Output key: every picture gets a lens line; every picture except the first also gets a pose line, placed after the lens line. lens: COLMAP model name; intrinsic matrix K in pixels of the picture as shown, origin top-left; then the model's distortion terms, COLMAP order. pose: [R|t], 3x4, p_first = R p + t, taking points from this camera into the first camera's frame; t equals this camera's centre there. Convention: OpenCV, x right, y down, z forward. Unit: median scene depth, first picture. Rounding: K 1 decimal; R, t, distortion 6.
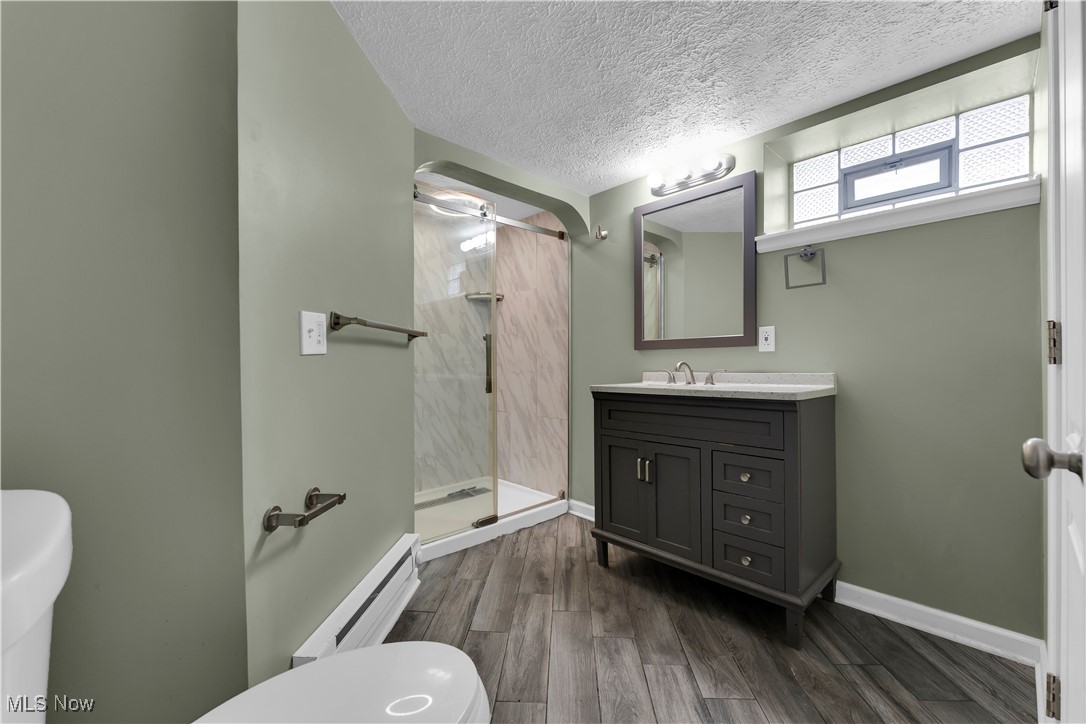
lens RADIAL K [[445.7, 0, 542.8], [0, 445.7, 358.9], [0, 0, 1]] dist [0.001066, -0.000023]
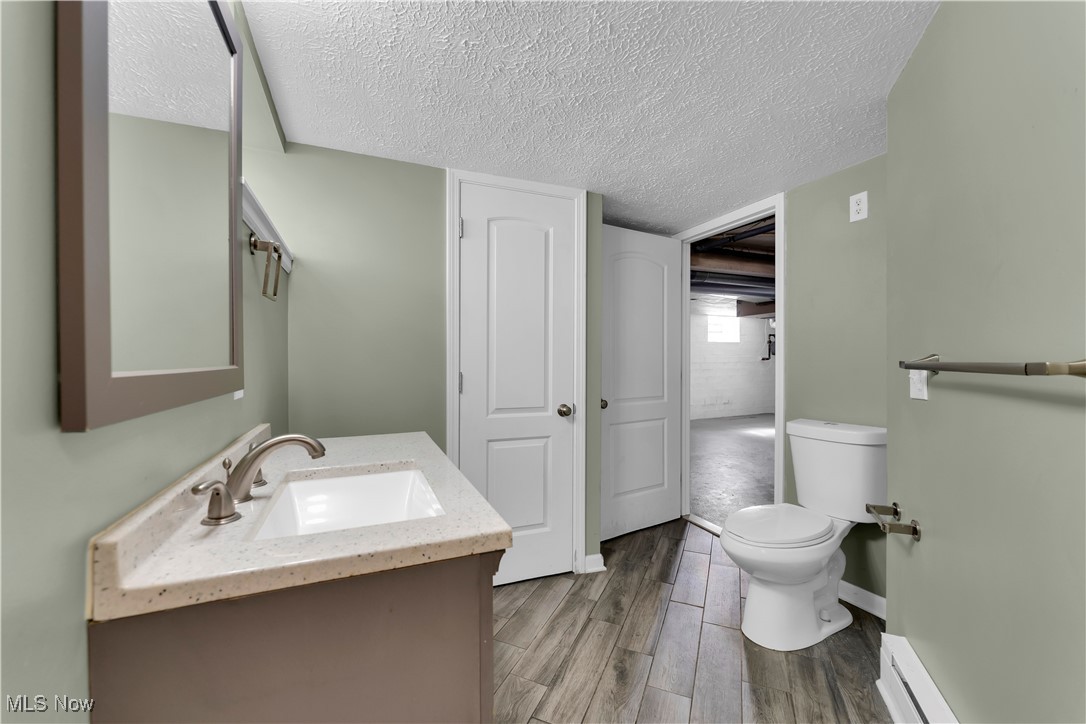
lens RADIAL K [[445.7, 0, 543.1], [0, 445.7, 362.6], [0, 0, 1]] dist [0.001066, -0.000023]
pose [[-0.936038, 0.001901, 0.351893, -0.040340], [0.003534, 0.999986, 0.003997, -0.093941], [-0.351880, 0.004985, -0.936032, 2.042389]]
